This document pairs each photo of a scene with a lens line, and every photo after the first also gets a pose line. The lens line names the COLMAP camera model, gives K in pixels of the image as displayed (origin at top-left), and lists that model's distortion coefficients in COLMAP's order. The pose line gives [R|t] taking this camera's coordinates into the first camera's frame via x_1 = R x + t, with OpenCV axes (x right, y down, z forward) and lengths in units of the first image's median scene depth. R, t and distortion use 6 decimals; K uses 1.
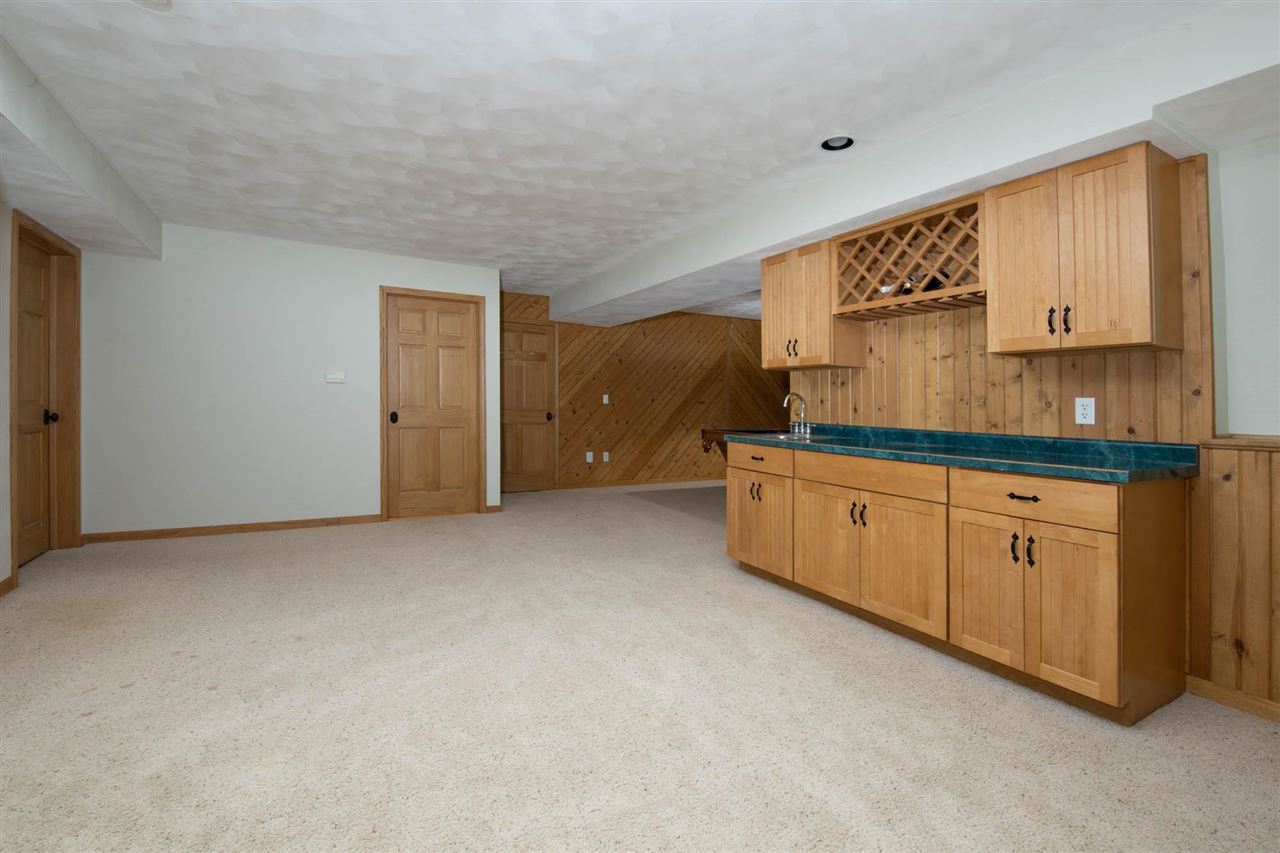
lens RADIAL K [[559.8, 0, 648.4], [0, 559.8, 427.2], [0, 0, 1]] dist [-0.001453, -0.000485]
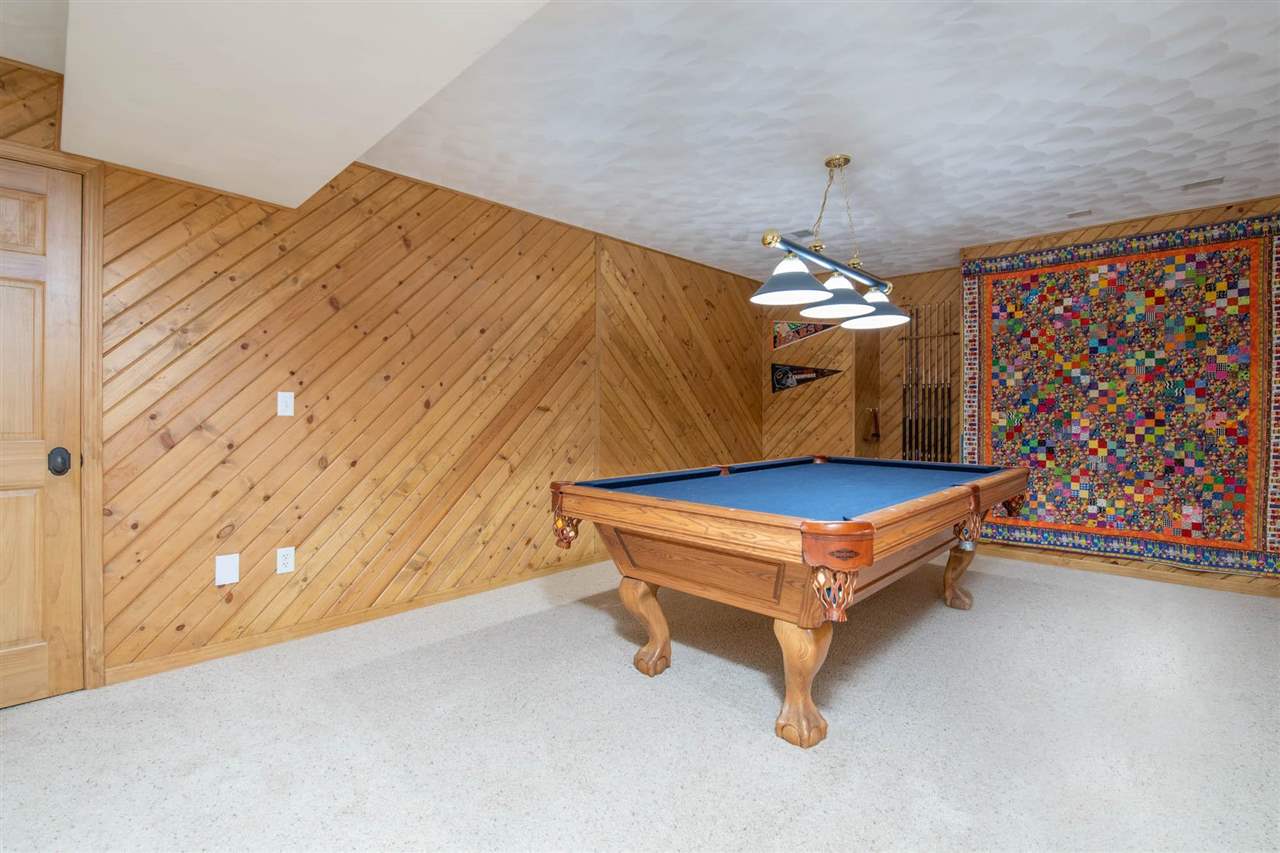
lens RADIAL K [[559.8, 0, 645.1], [0, 559.8, 413.2], [0, 0, 1]] dist [-0.001453, -0.000485]
pose [[0.951642, 0.005693, 0.307155, 0.032799], [-0.007003, 0.999970, 0.003162, -0.043328], [-0.307128, -0.005160, 0.951654, 0.538331]]
